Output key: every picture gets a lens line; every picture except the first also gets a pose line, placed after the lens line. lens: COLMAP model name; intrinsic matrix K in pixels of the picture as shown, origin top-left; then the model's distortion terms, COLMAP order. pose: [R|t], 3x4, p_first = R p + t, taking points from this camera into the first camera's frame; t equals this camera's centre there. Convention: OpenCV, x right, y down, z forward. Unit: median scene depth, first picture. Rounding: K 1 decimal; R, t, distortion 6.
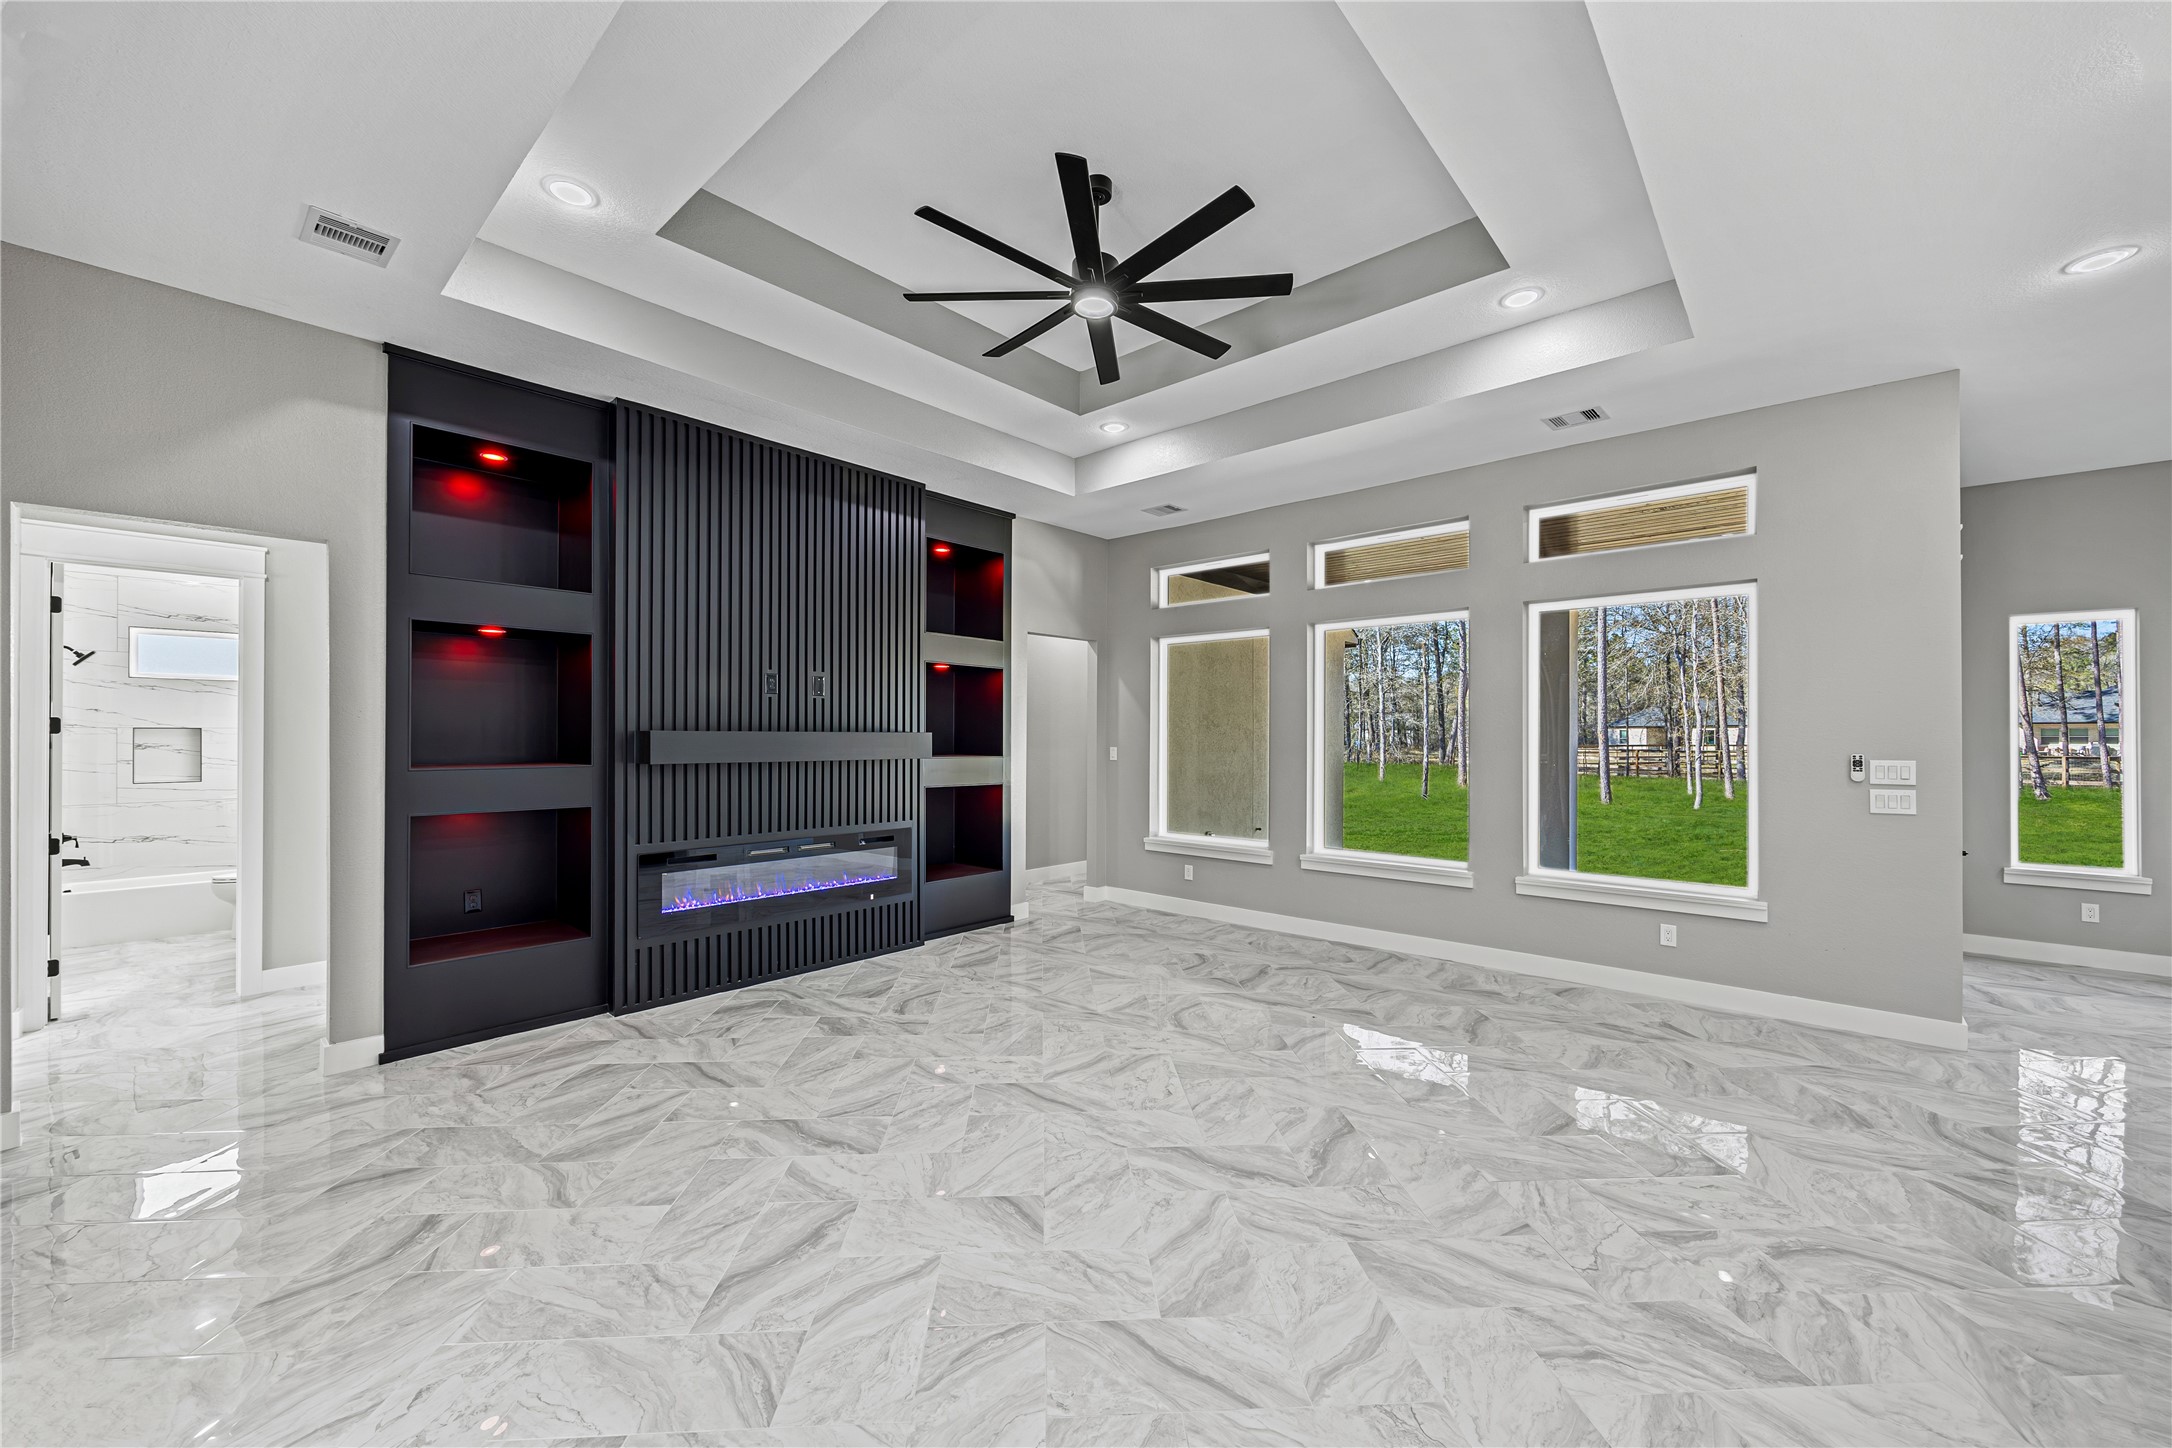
lens RADIAL K [[827.1, 0, 1088.3], [0, 827.1, 730.3], [0, 0, 1]] dist [-0.004741, 0.000703]
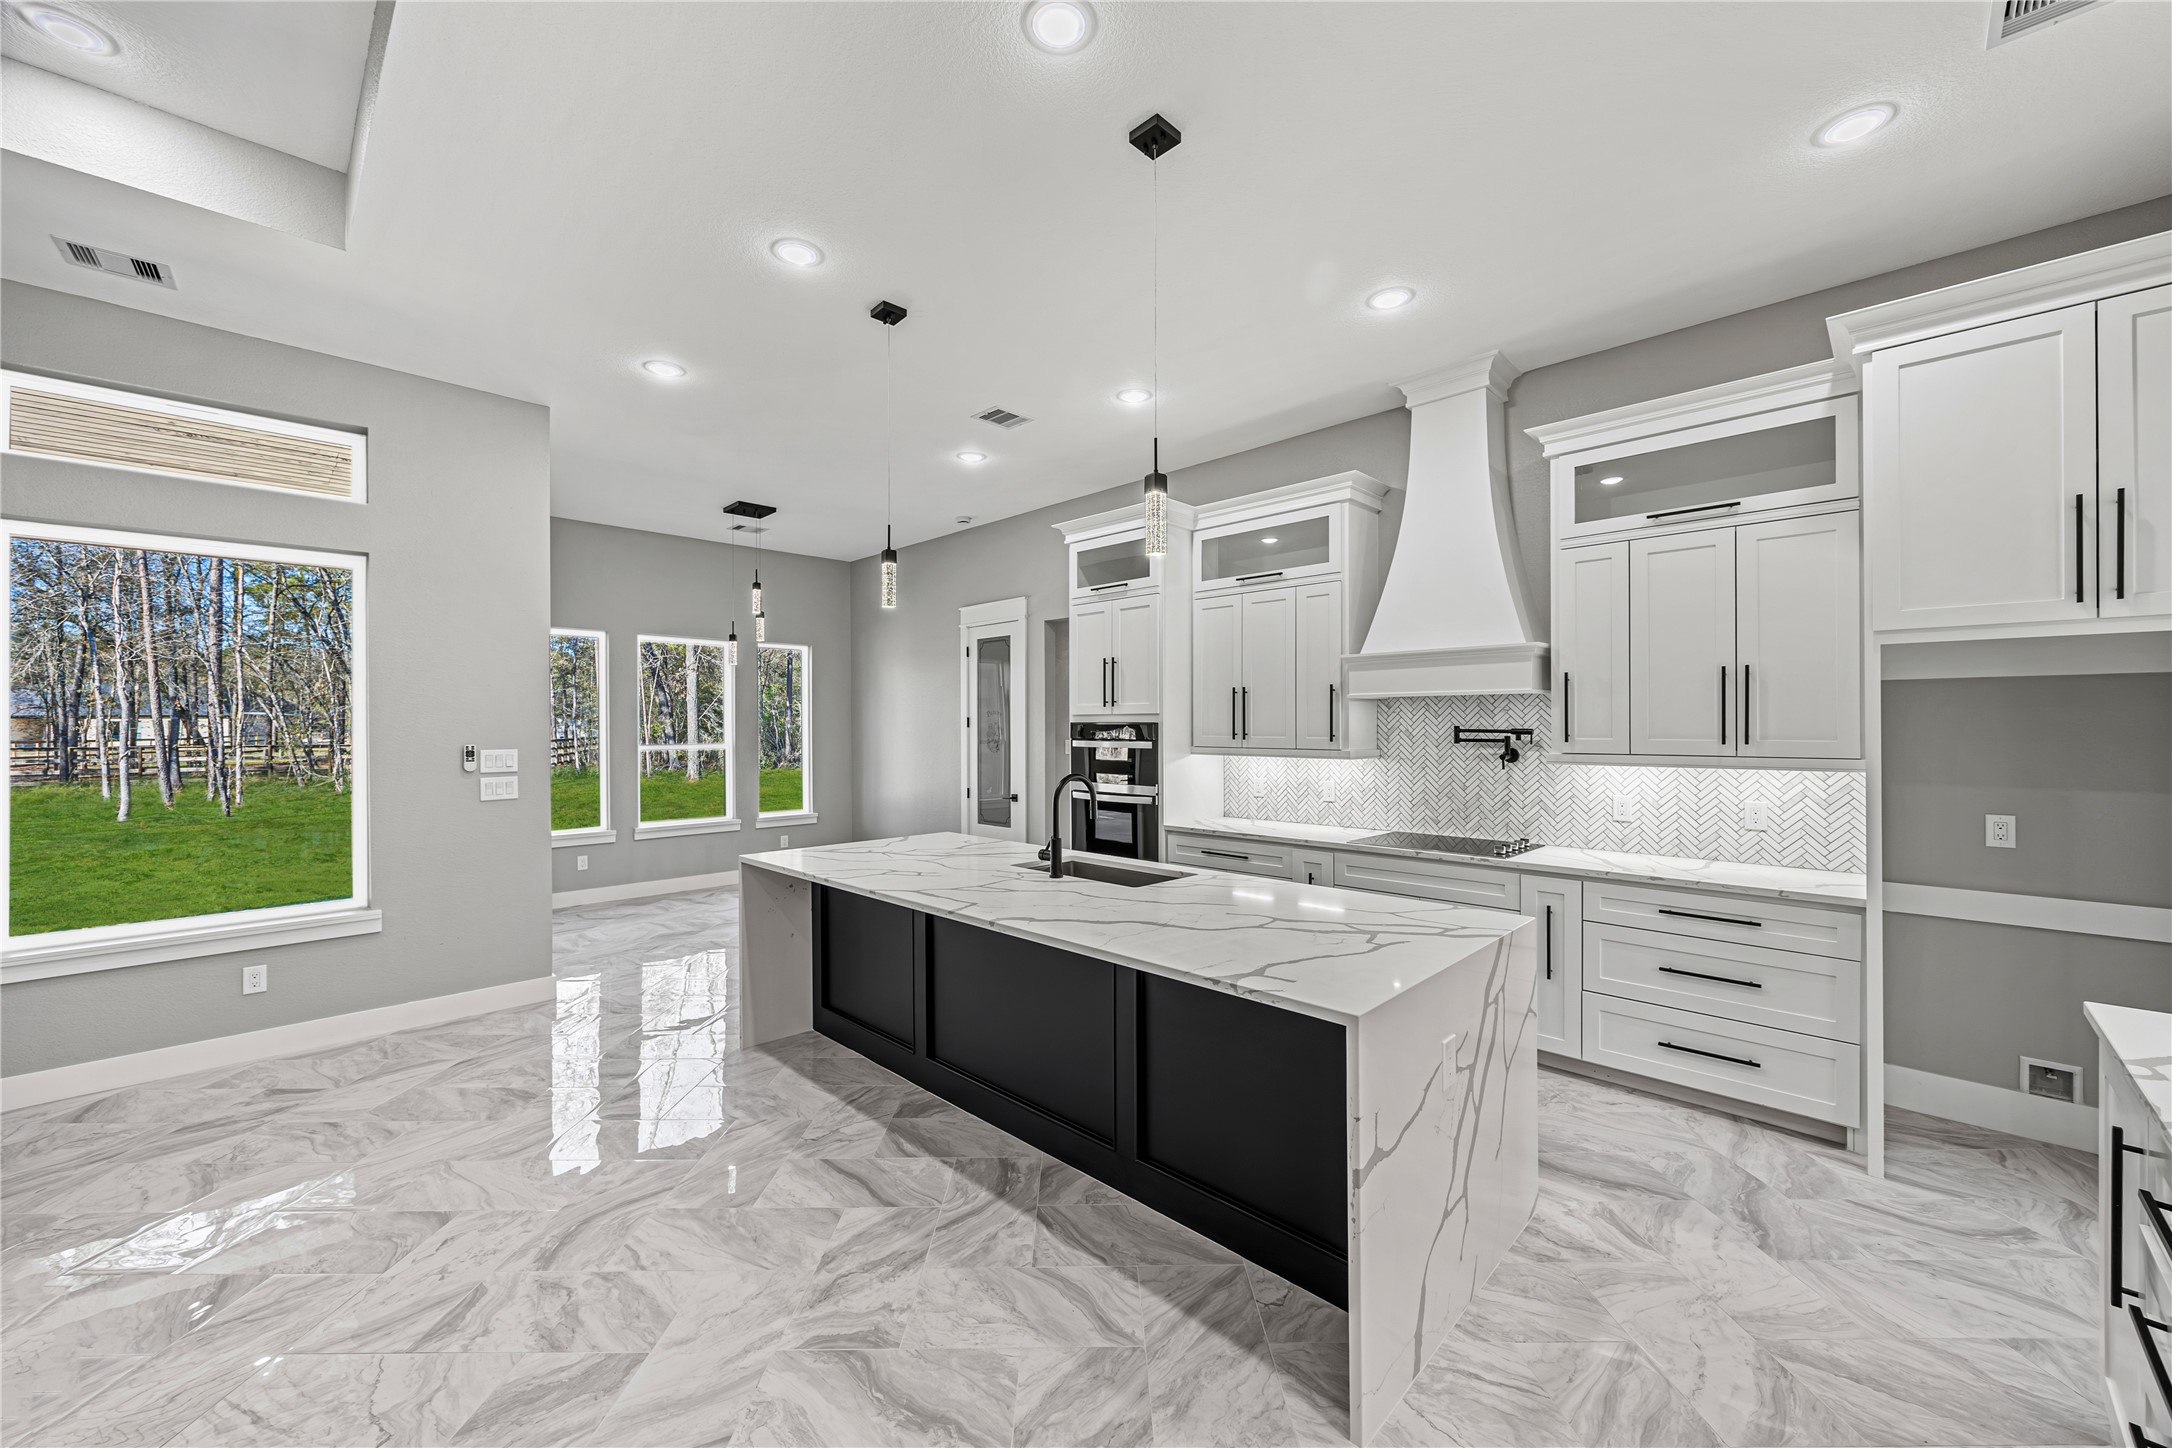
lens RADIAL K [[827.1, 0, 1091.2], [0, 827.1, 725.2], [0, 0, 1]] dist [-0.004741, 0.000703]
pose [[0.047903, -0.001871, 0.998850, -0.059031], [-0.001752, 0.999997, 0.001958, 0.000687], [-0.998850, -0.001844, 0.047900, 0.188526]]
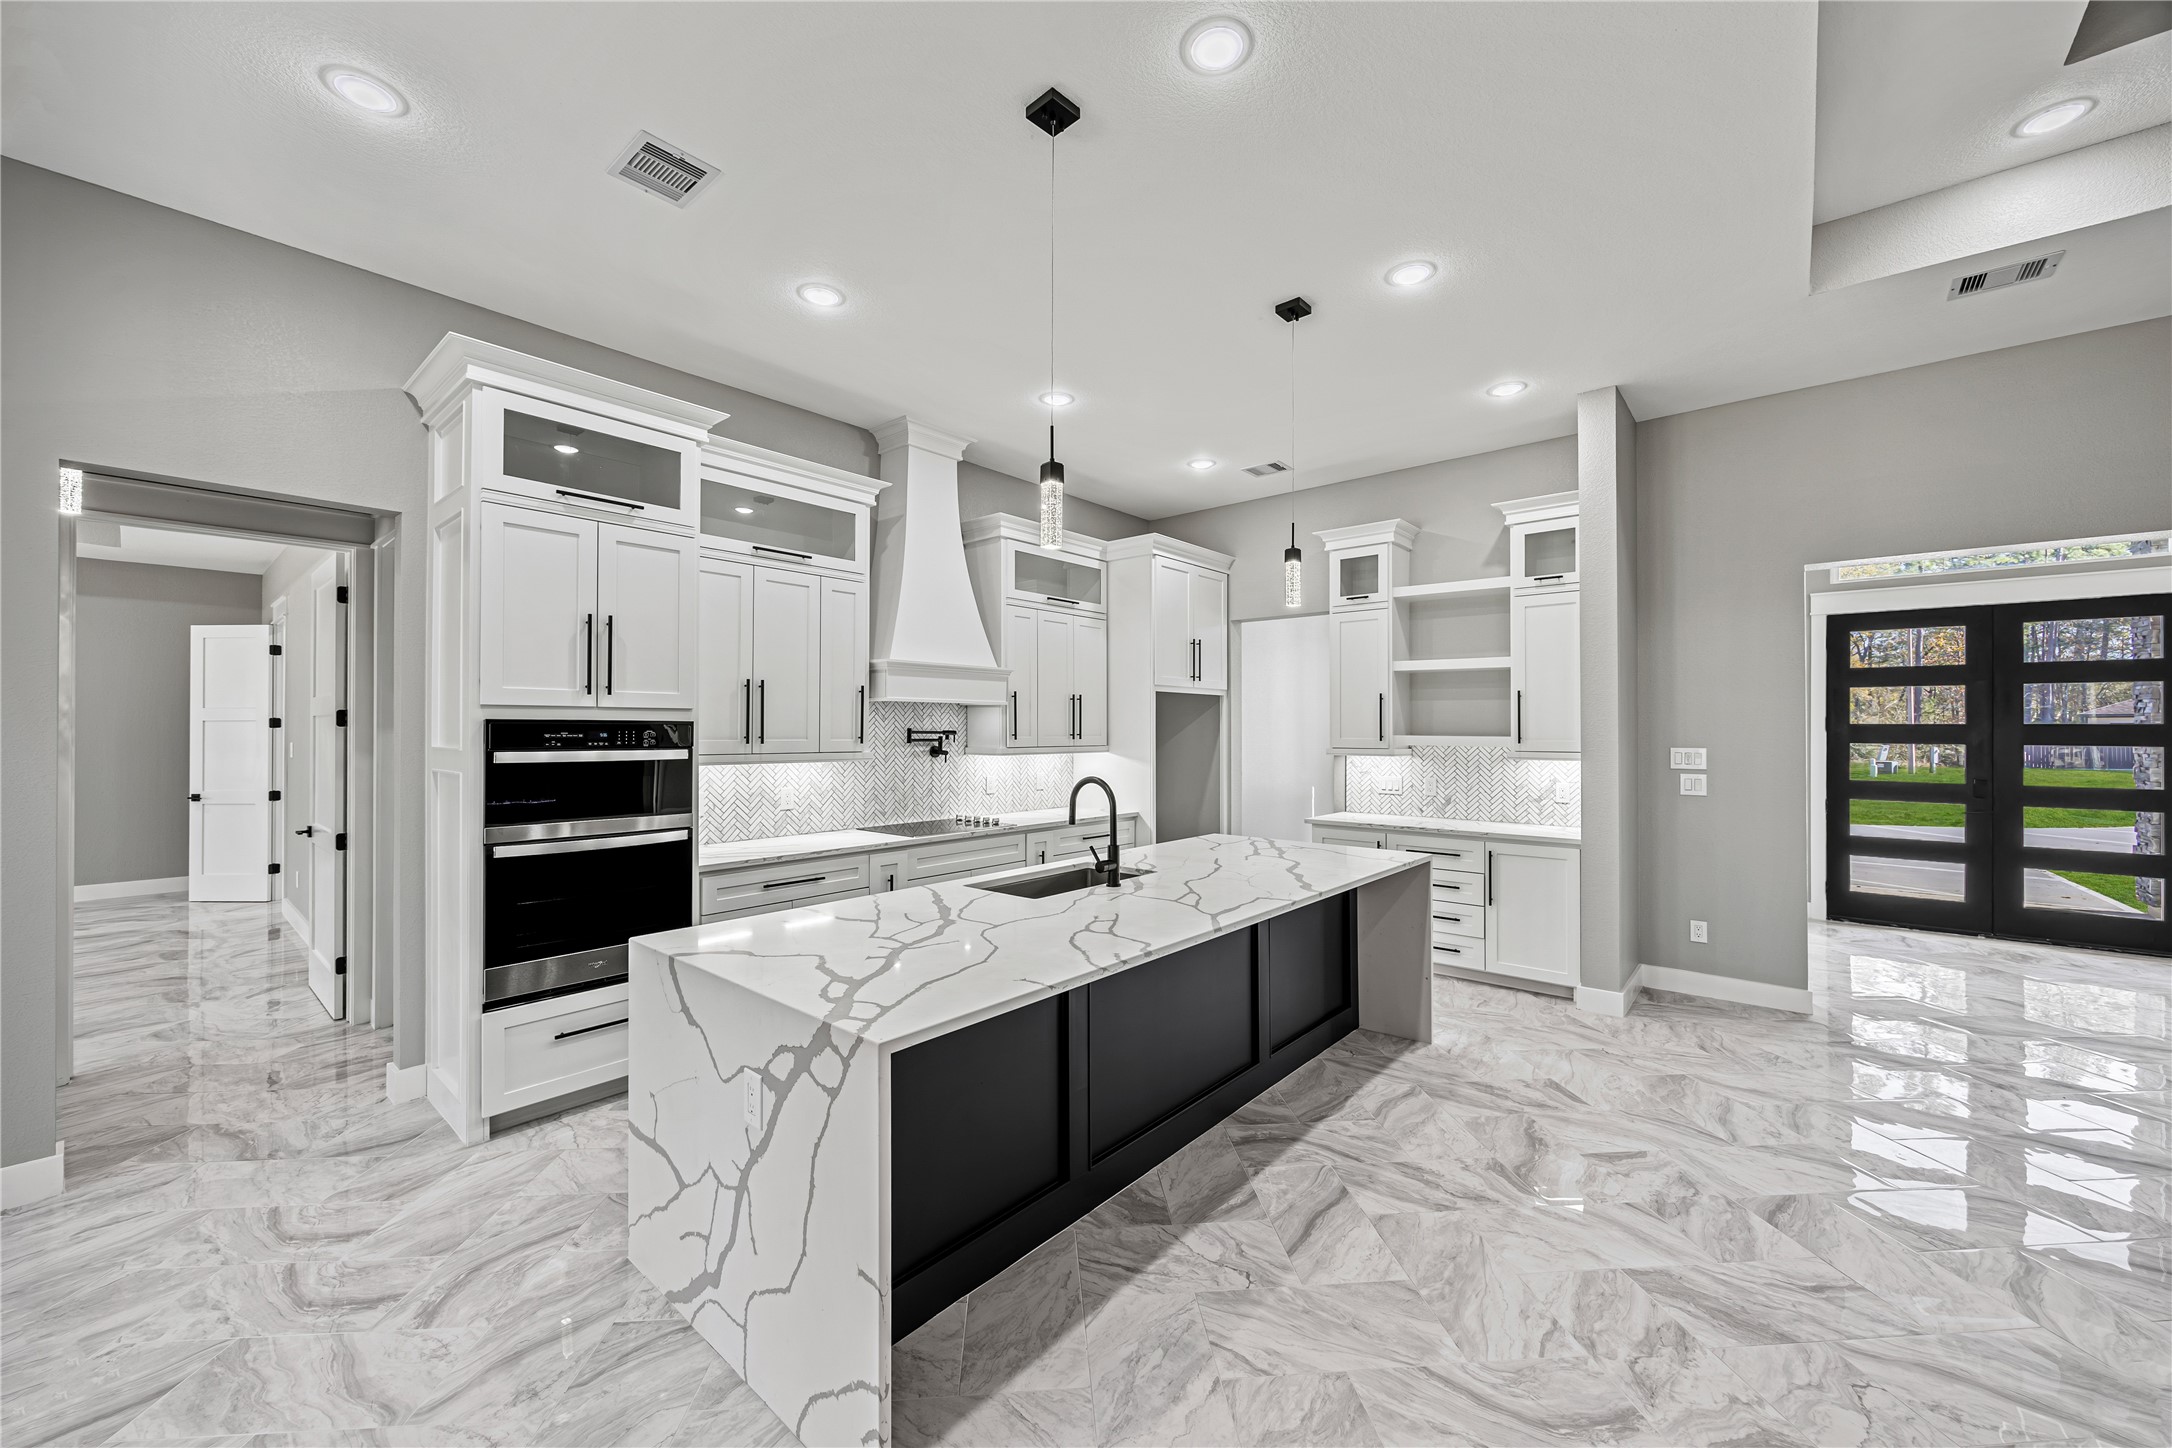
lens RADIAL K [[827.1, 0, 1086.4], [0, 827.1, 724.0], [0, 0, 1]] dist [-0.004741, 0.000703]
pose [[-0.999810, -0.003048, -0.019277, 0.805967], [-0.002830, 0.999932, -0.011327, 0.010317], [0.019310, -0.011270, -0.999750, 1.045755]]
